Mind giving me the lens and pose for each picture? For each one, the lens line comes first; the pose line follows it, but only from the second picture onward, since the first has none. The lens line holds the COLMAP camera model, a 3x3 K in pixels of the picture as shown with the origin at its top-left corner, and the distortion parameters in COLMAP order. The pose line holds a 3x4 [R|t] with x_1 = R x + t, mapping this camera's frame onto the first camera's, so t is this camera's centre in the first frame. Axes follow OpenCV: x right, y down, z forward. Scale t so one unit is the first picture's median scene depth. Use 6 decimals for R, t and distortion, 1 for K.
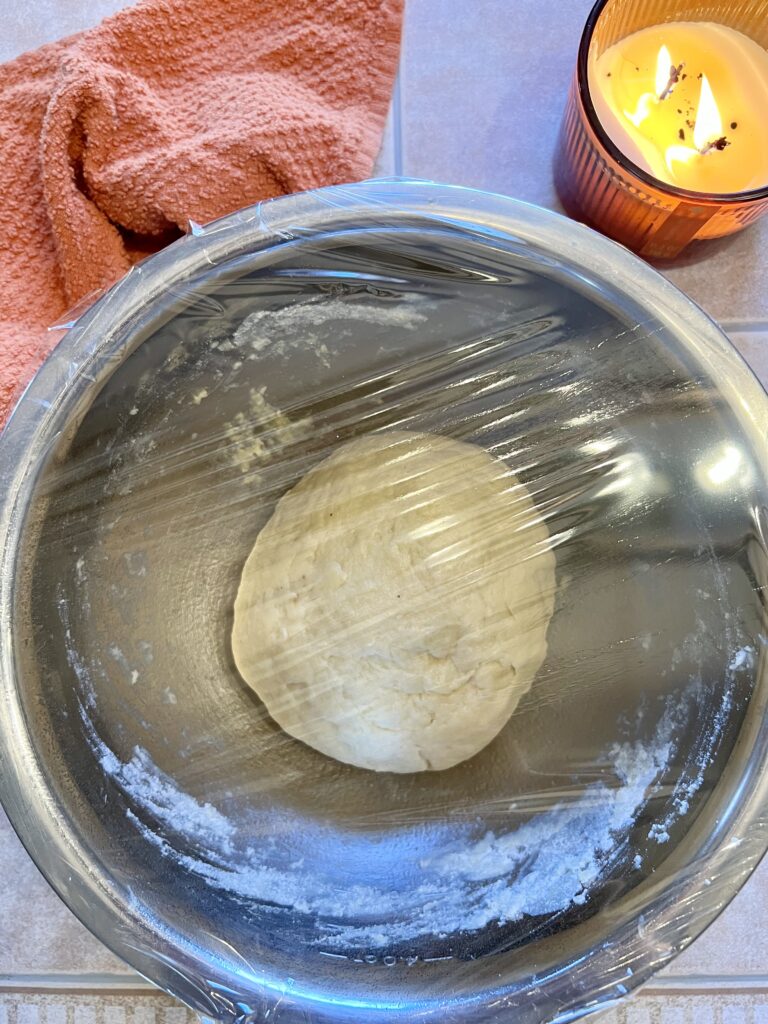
lens RADIAL K [[775.6, 0, 387.1], [0, 775.6, 507.2], [0, 0, 1]] dist [0.029449, -0.045567]
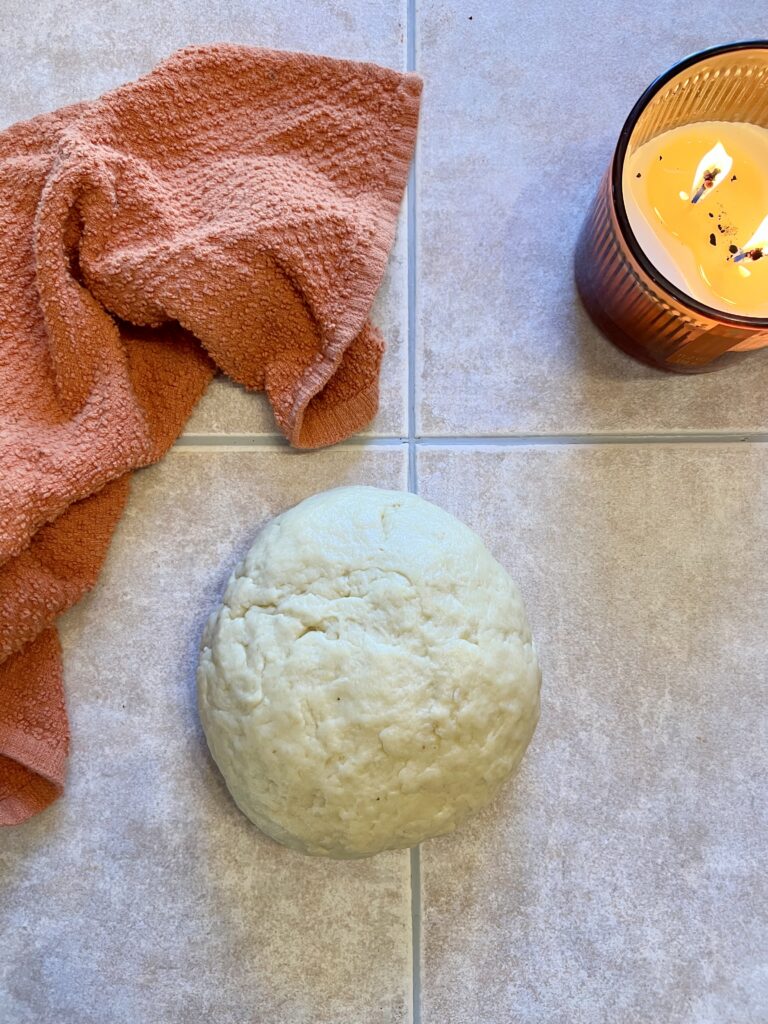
lens RADIAL K [[775.6, 0, 381.9], [0, 775.6, 518.9], [0, 0, 1]] dist [0.029449, -0.045567]
pose [[0.999582, 0.022812, 0.017775, -0.033472], [-0.022658, 0.999704, -0.008816, -0.113654], [-0.017971, 0.008409, 0.999803, 0.055987]]
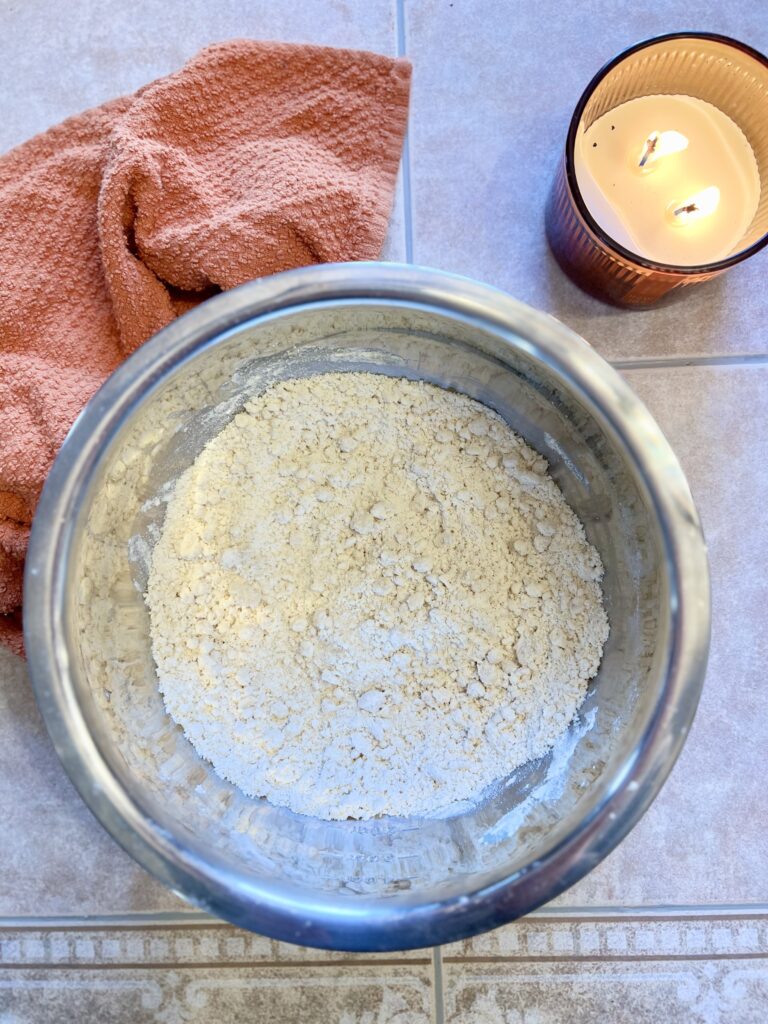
lens RADIAL K [[775.6, 0, 384.6], [0, 775.6, 513.1], [0, 0, 1]] dist [0.029449, -0.045567]
pose [[0.999864, -0.016199, 0.002991, -0.031366], [0.015957, 0.997523, 0.068508, -0.095066], [-0.004093, -0.068451, 0.997646, -0.162319]]
